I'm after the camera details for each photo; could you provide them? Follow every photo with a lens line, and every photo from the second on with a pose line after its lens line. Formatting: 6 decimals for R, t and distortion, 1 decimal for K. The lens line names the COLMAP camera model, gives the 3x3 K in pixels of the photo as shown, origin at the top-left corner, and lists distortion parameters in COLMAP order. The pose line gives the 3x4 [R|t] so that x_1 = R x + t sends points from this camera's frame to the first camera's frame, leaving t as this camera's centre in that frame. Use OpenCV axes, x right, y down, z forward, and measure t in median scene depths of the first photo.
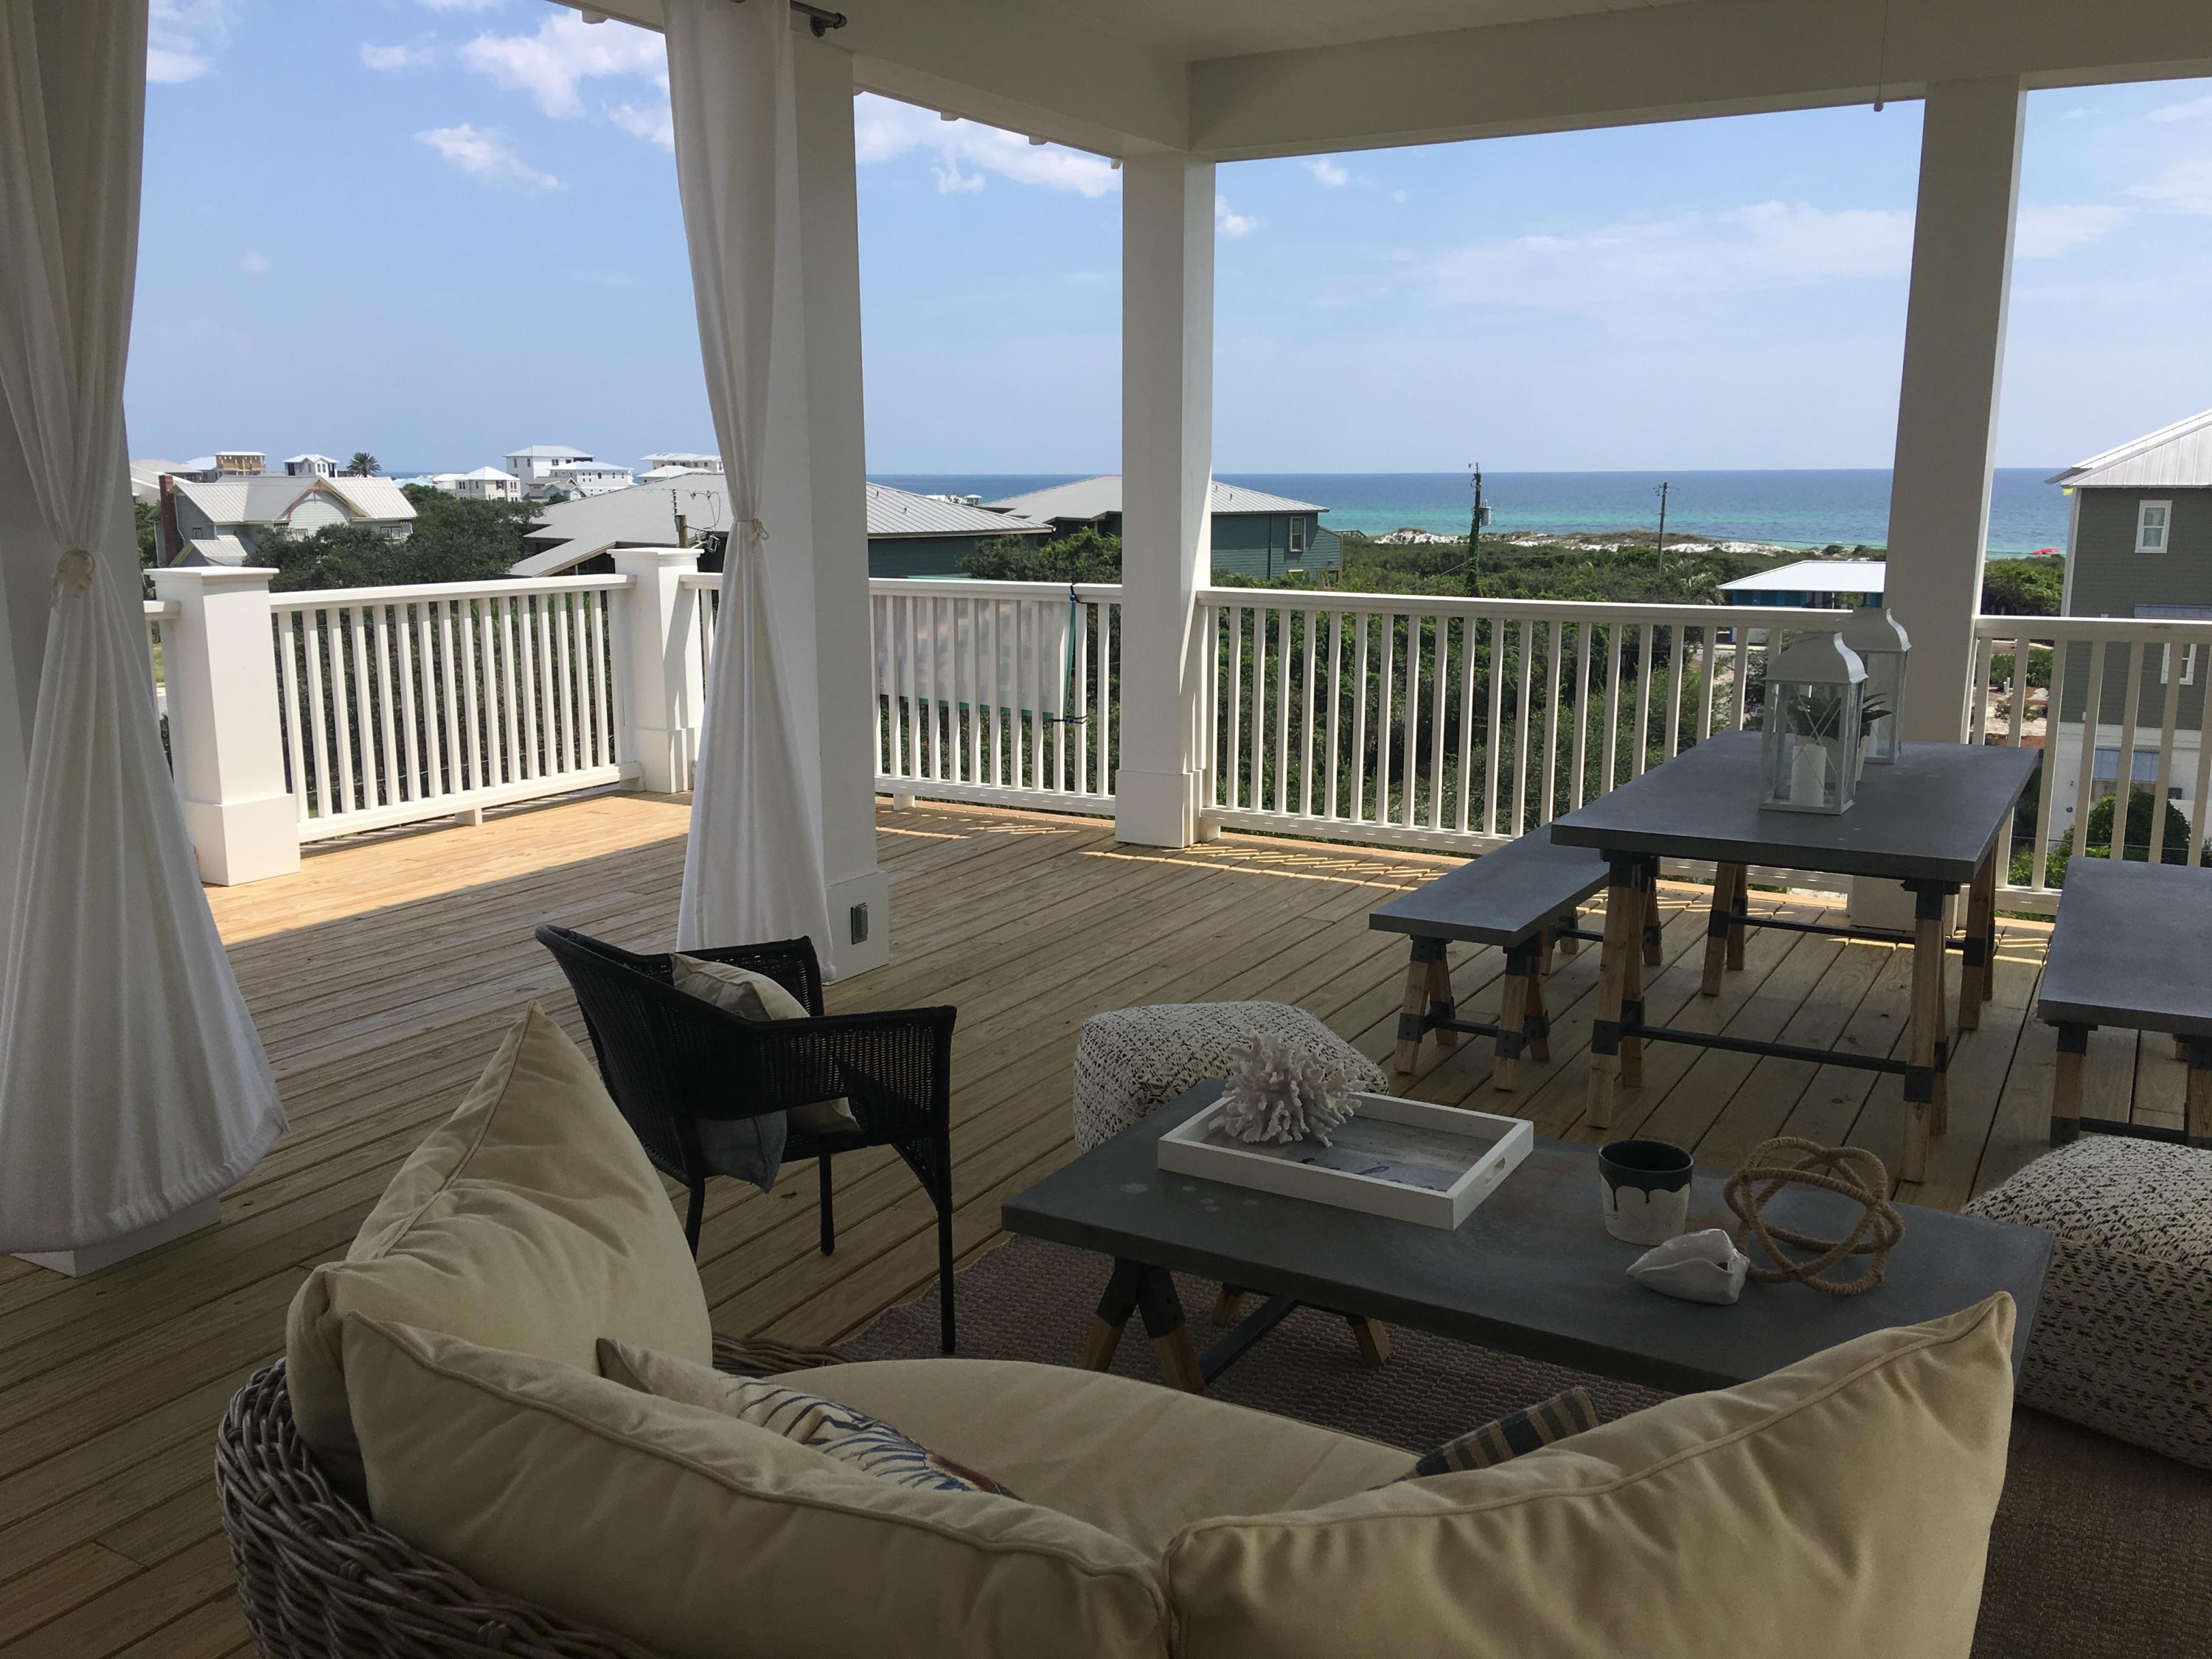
lens RADIAL K [[1888.3, 0, 1089.3], [0, 1888.3, 817.1], [0, 0, 1]] dist [0.085640, -0.098673]
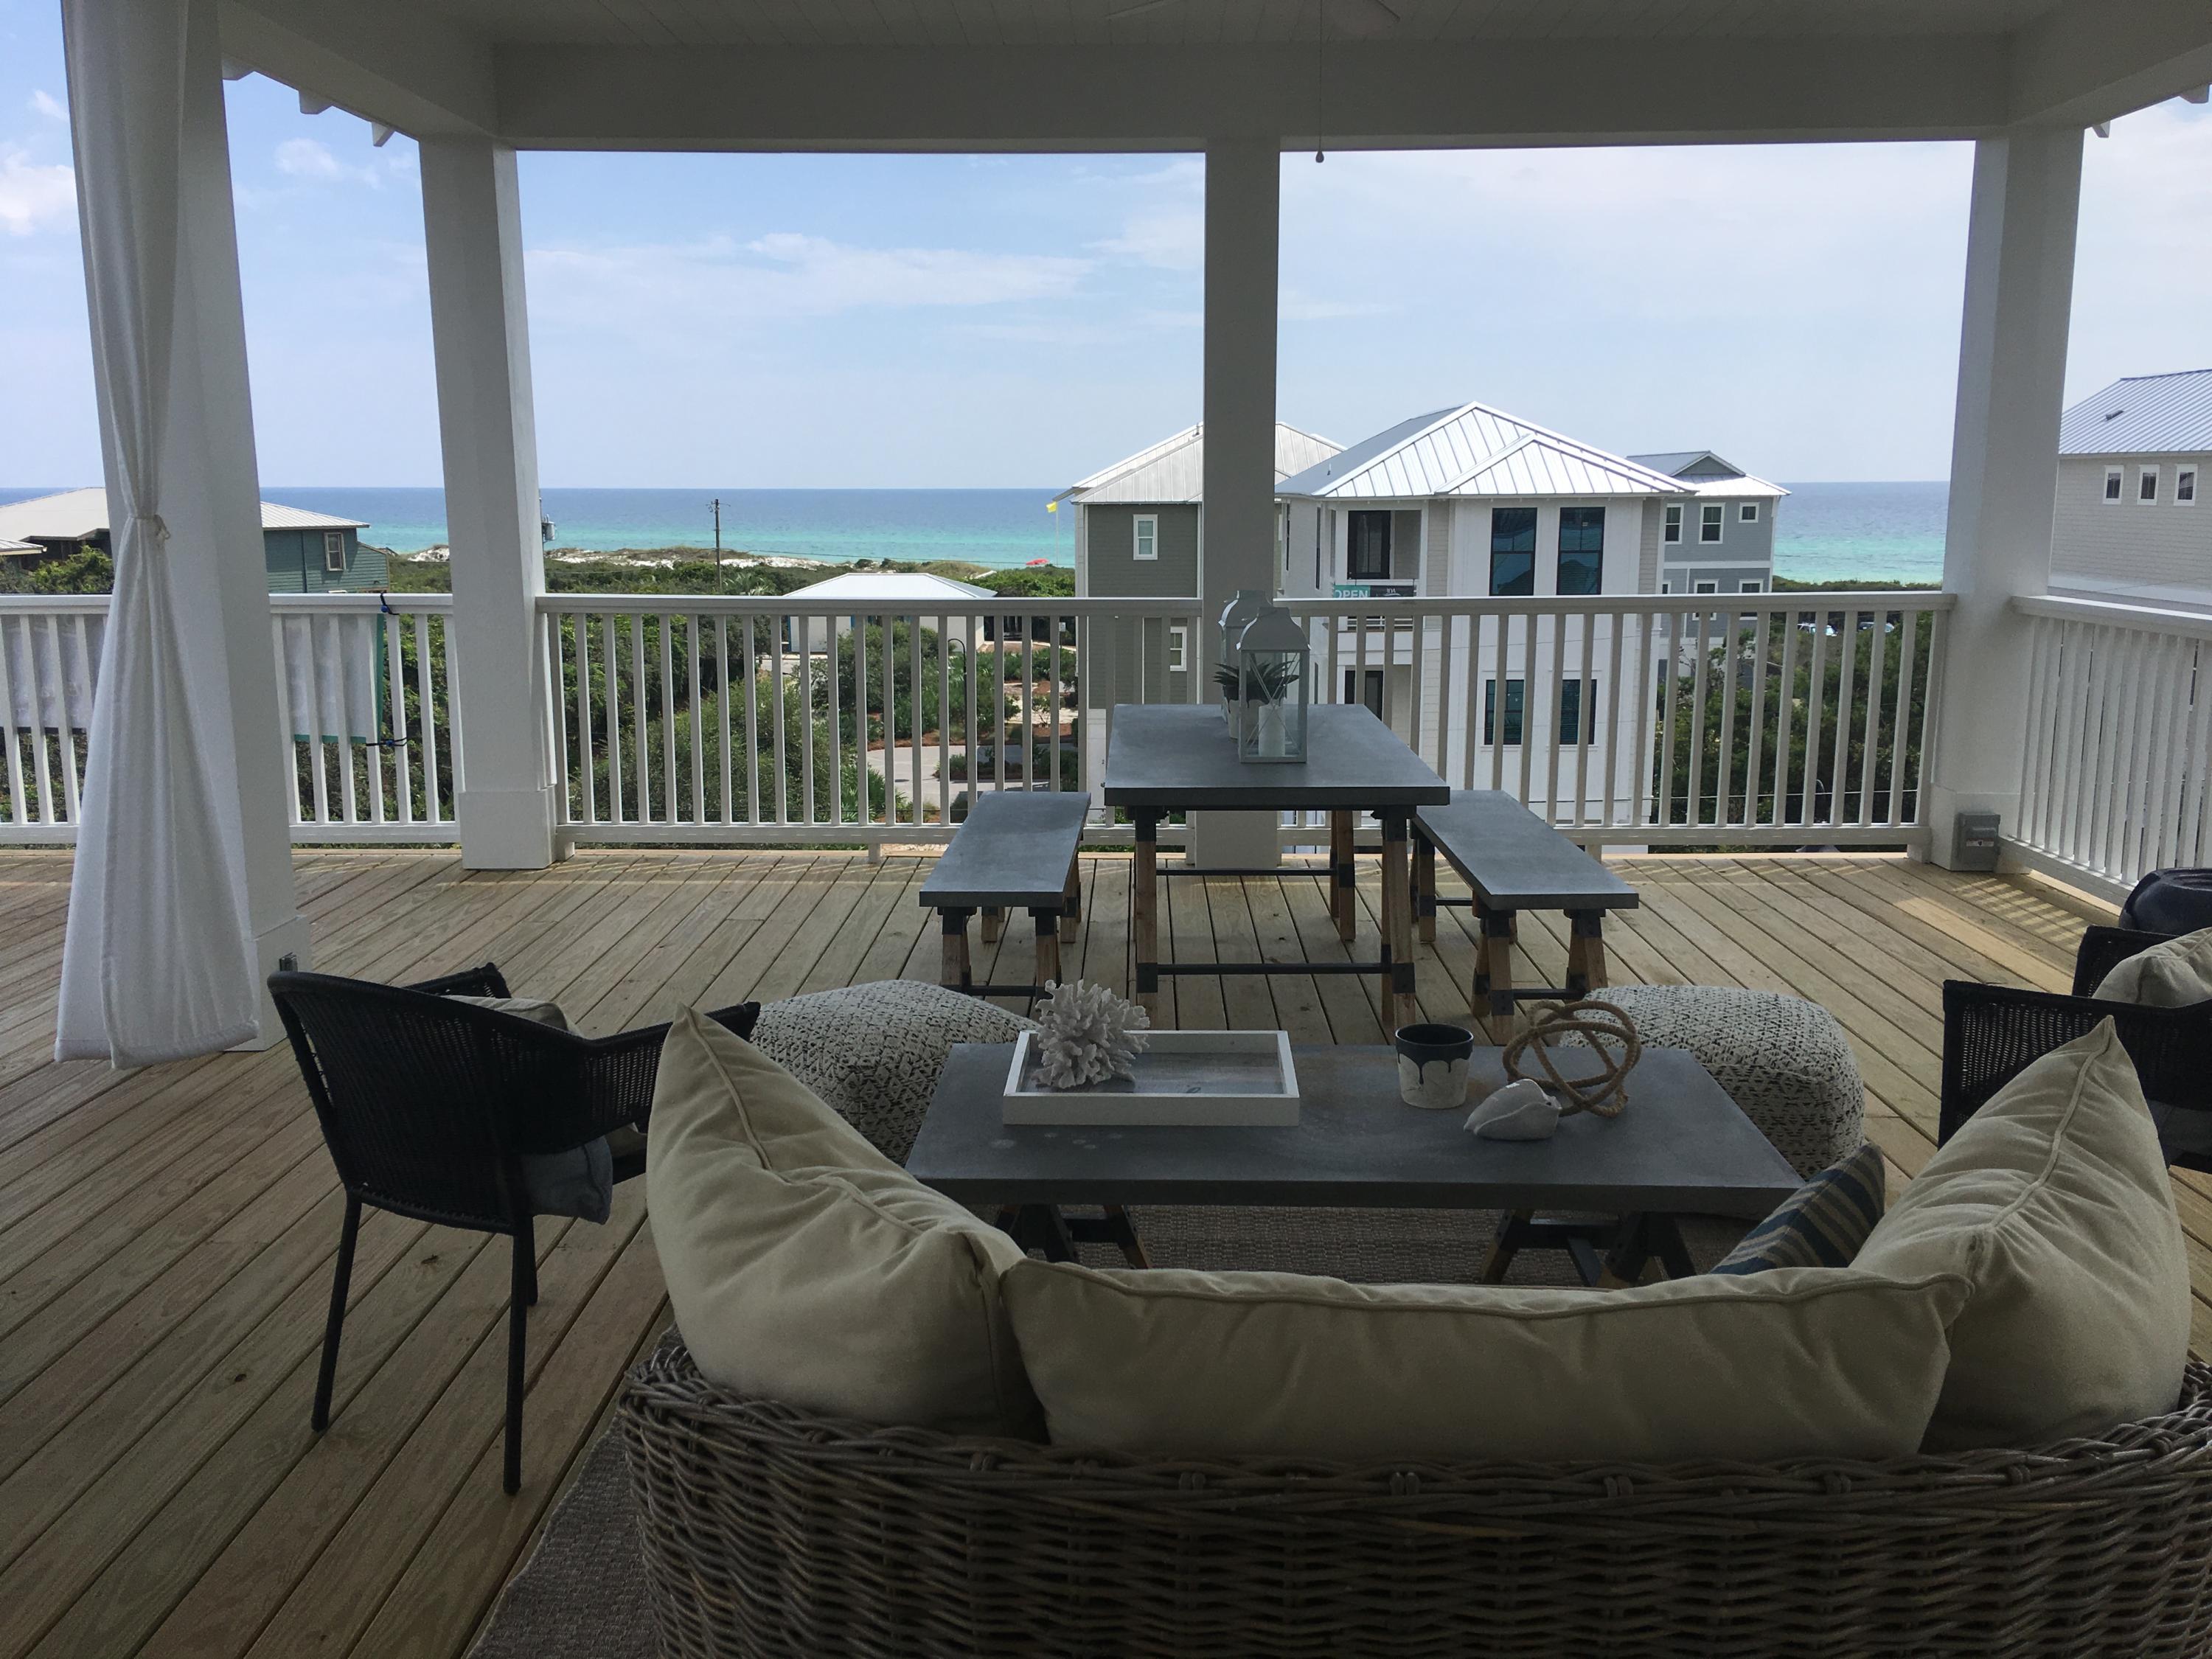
lens RADIAL K [[1888.3, 0, 1114.9], [0, 1888.3, 828.0], [0, 0, 1]] dist [0.085640, -0.098673]
pose [[0.875453, -0.087746, 0.475271, -0.144276], [0.089212, 0.995821, 0.019524, 0.003119], [-0.474998, 0.025308, 0.879623, 0.019436]]
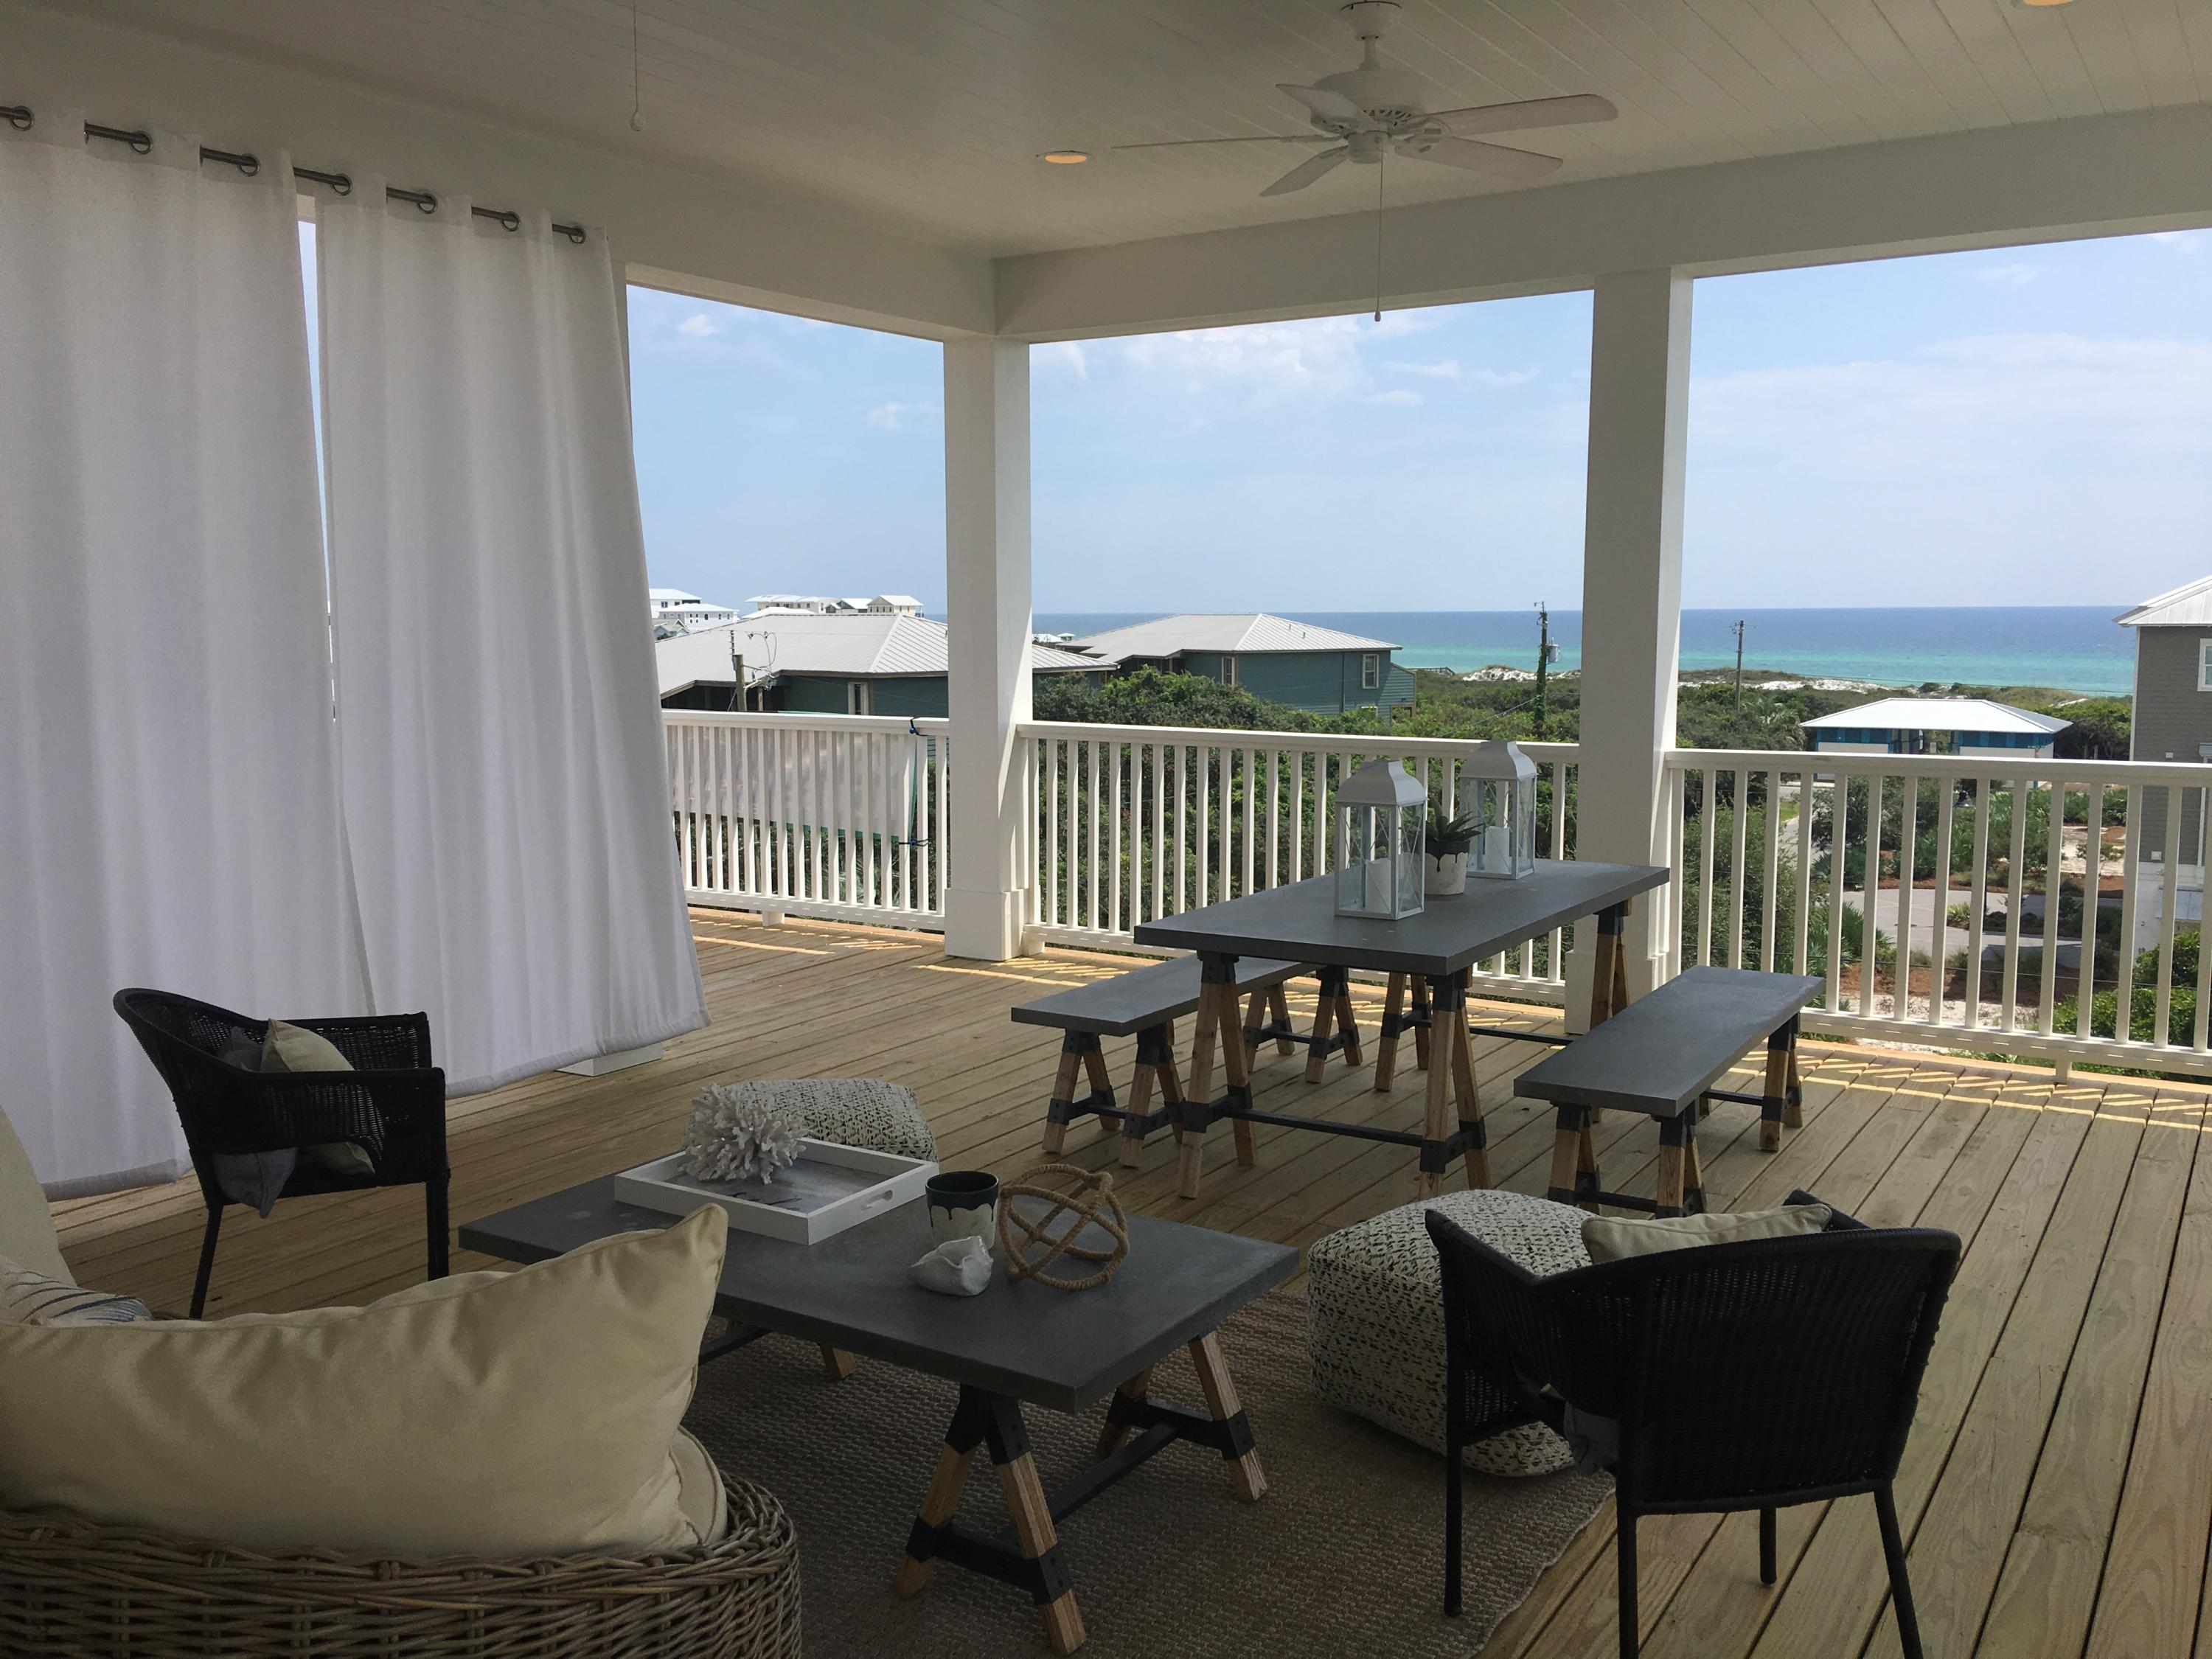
lens RADIAL K [[1888.3, 0, 1090.2], [0, 1888.3, 791.4], [0, 0, 1]] dist [0.085640, -0.098673]
pose [[0.998695, 0.001734, -0.051034, 0.146032], [-0.006072, 0.996365, -0.084973, 0.010534], [0.050701, 0.085172, 0.995075, -0.073820]]
